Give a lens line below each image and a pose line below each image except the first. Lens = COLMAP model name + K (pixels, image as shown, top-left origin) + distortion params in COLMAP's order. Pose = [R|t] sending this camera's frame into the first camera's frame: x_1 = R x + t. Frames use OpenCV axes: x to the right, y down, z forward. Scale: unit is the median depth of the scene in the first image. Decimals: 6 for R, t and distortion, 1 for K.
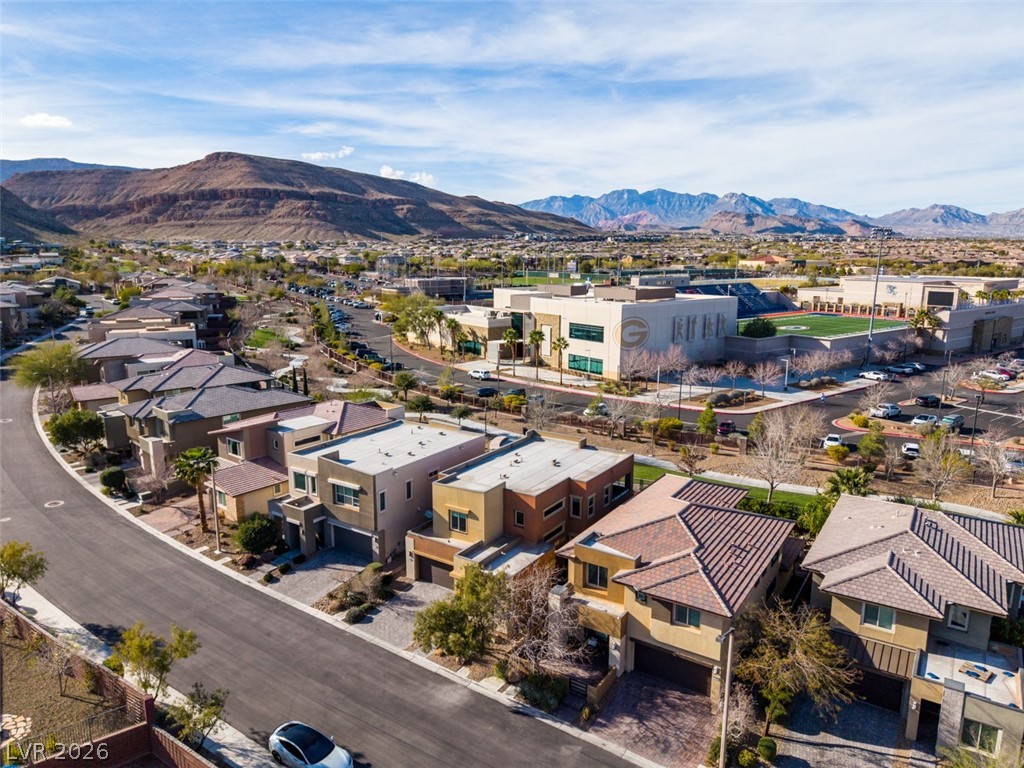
lens RADIAL K [[680.7, 0, 513.2], [0, 680.7, 384.8], [0, 0, 1]] dist [0.047394, -0.056334]
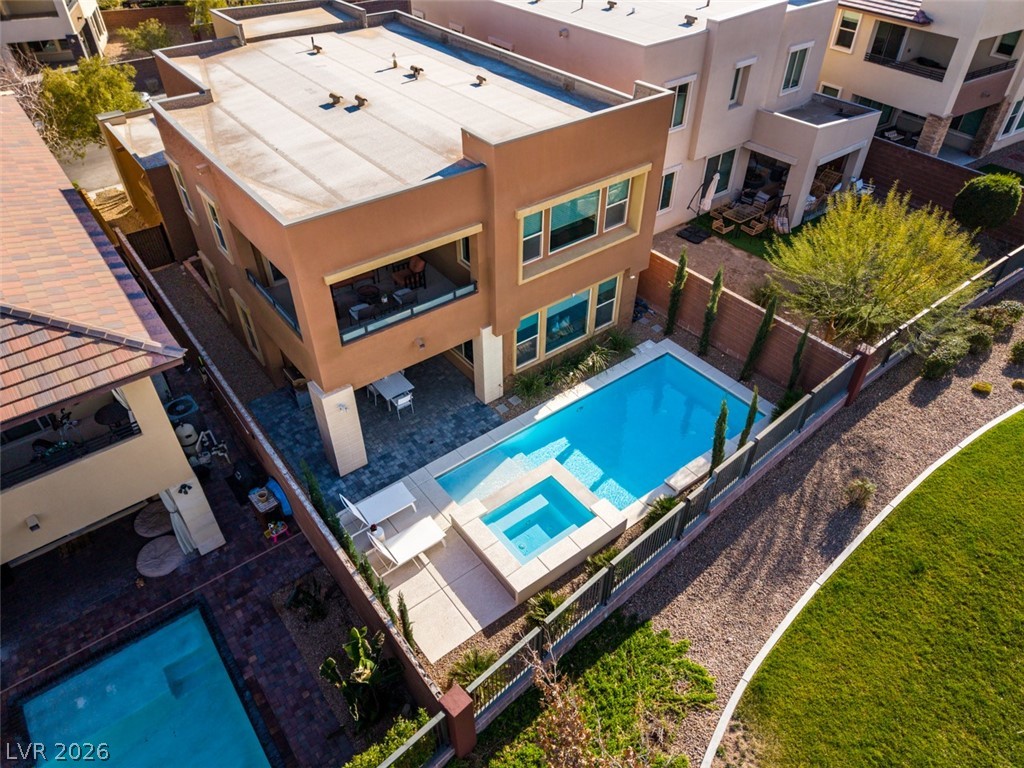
lens RADIAL K [[688.7, 0, 514.6], [0, 688.7, 385.6], [0, 0, 1]] dist [0.046859, -0.056439]
pose [[-0.321168, 0.613699, -0.721266, 0.151523], [-0.181532, 0.707596, 0.682901, -0.013661], [0.929461, 0.350259, -0.115851, 0.483098]]
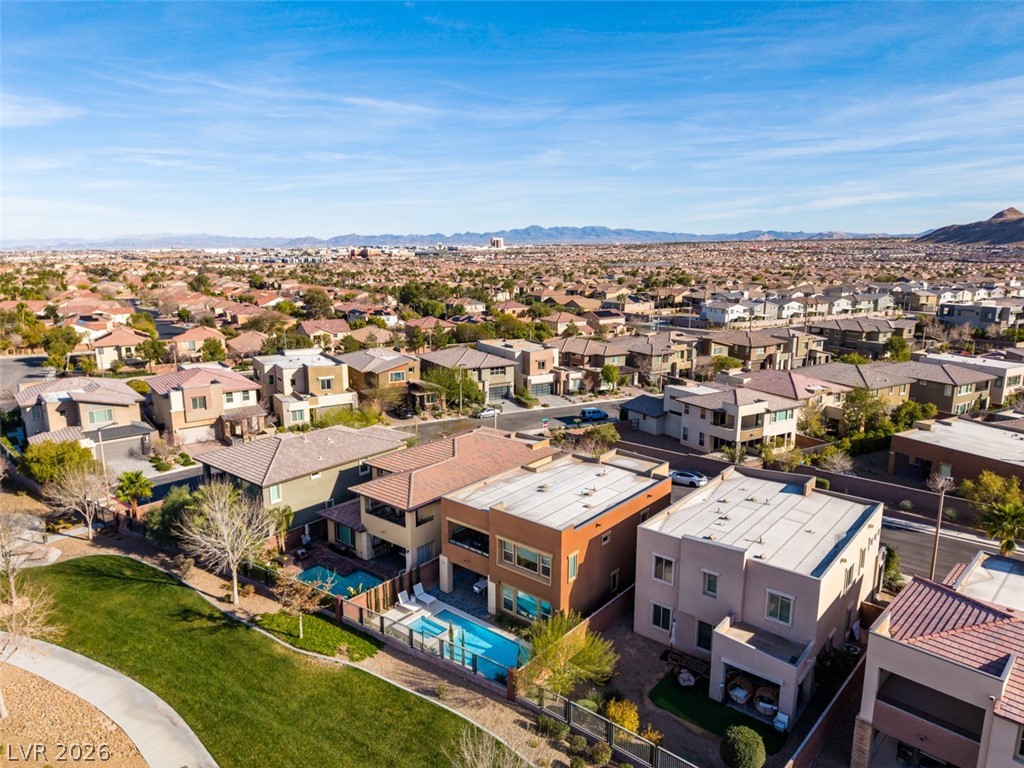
lens RADIAL K [[680.7, 0, 513.2], [0, 680.7, 384.8], [0, 0, 1]] dist [0.047394, -0.056334]
pose [[-0.994558, -0.023239, 0.101555, 0.006051], [0.018411, 0.920252, 0.390893, -0.144711], [-0.102540, 0.390636, -0.914816, 0.726251]]
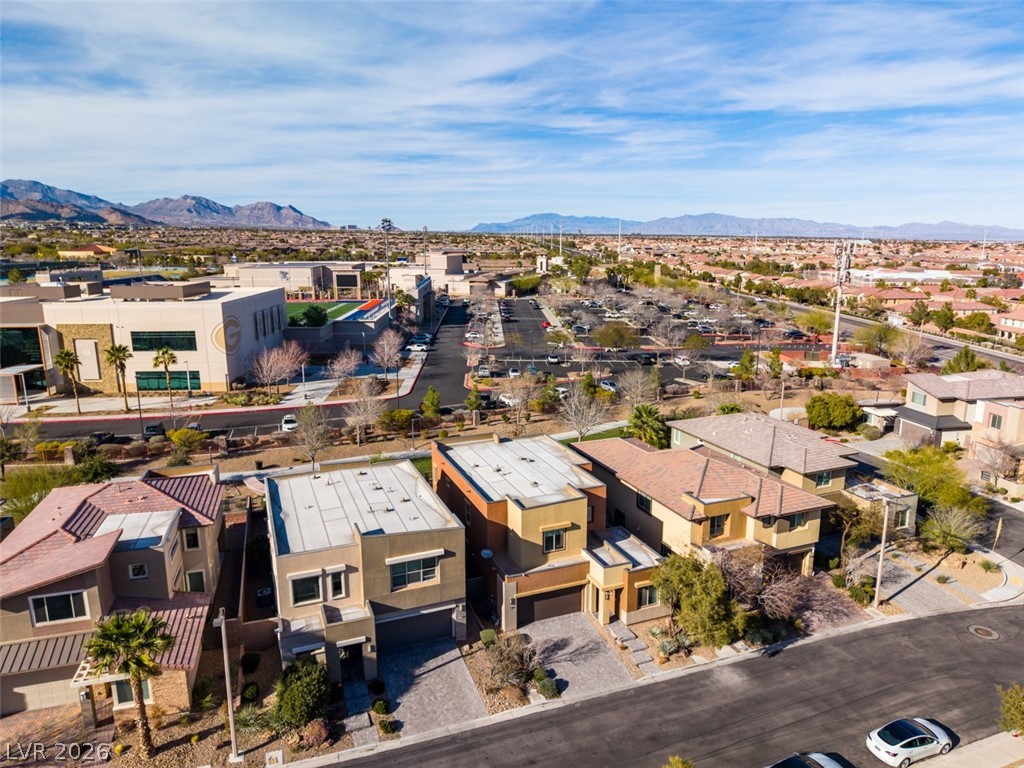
lens RADIAL K [[680.7, 0, 513.2], [0, 680.7, 384.8], [0, 0, 1]] dist [0.047394, -0.056334]
pose [[0.568451, -0.175877, 0.803698, -0.294155], [0.163302, 0.981566, 0.099298, -0.036815], [-0.806347, 0.074799, 0.586694, 0.182410]]
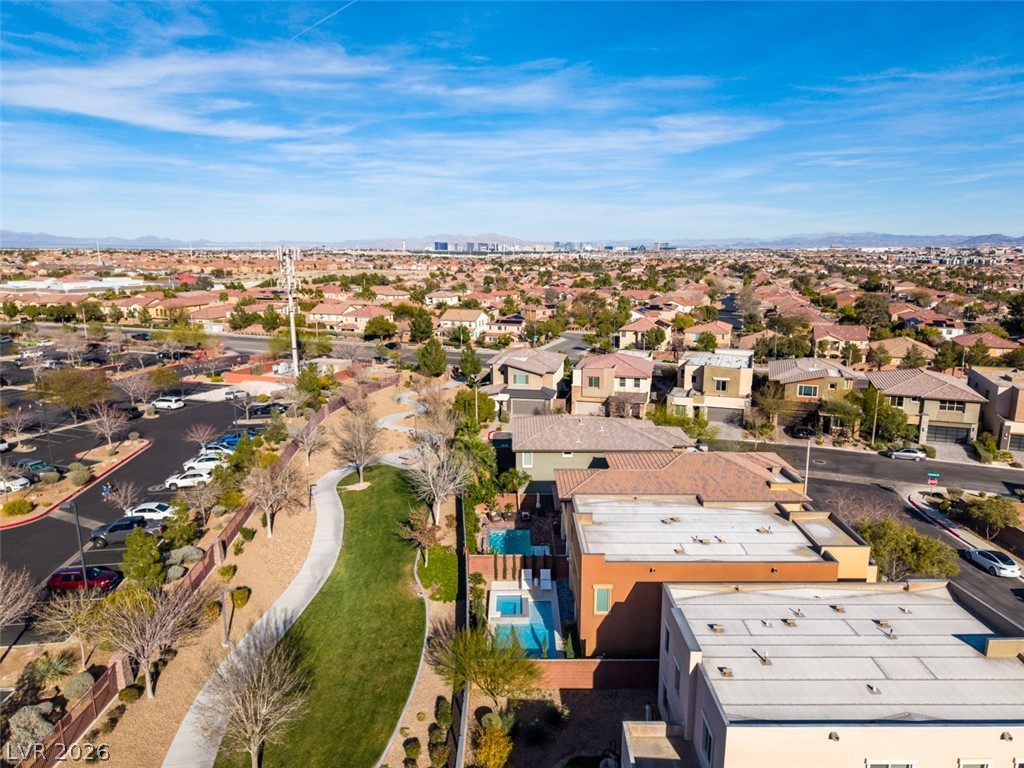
lens RADIAL K [[687.3, 0, 510.6], [0, 687.3, 367.2], [0, 0, 1]] dist [0.032486, -0.043395]
pose [[-0.548719, -0.149211, 0.822583, -0.189621], [0.166161, 0.944847, 0.282230, -0.124312], [-0.819328, 0.291547, -0.493663, 0.616283]]
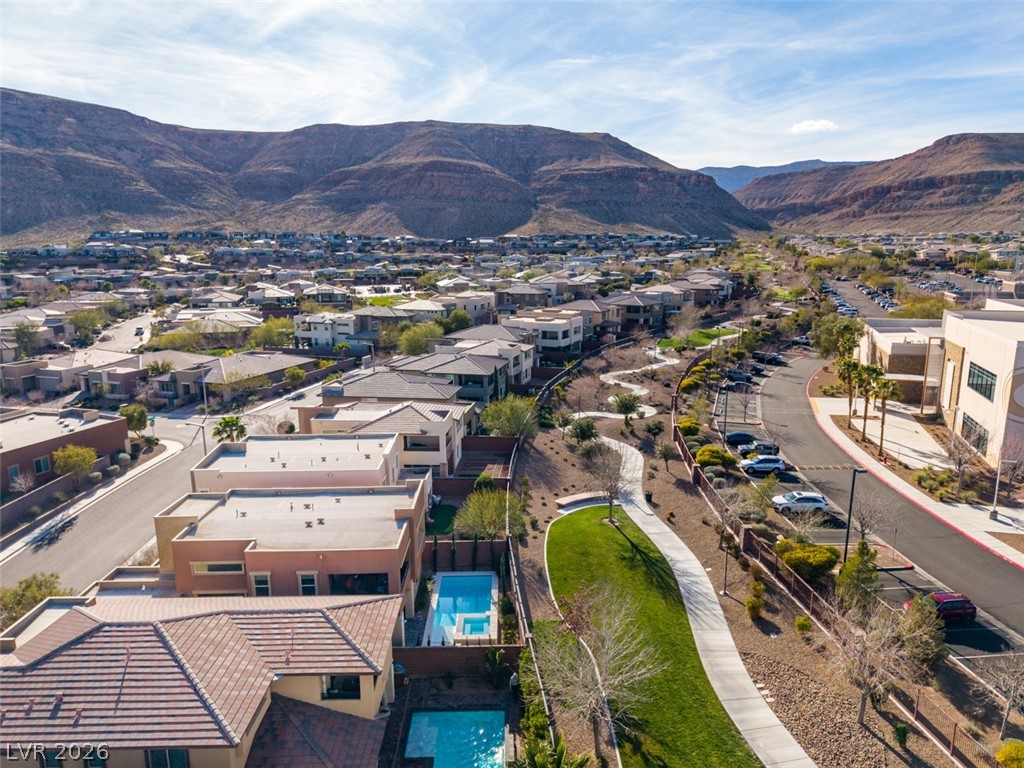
lens RADIAL K [[680.7, 0, 513.2], [0, 680.7, 384.8], [0, 0, 1]] dist [0.047394, -0.056334]
pose [[0.567622, 0.158037, -0.807979, 0.332450], [-0.150895, 0.984749, 0.086605, -0.059071], [0.809343, 0.072761, 0.582812, 0.296468]]
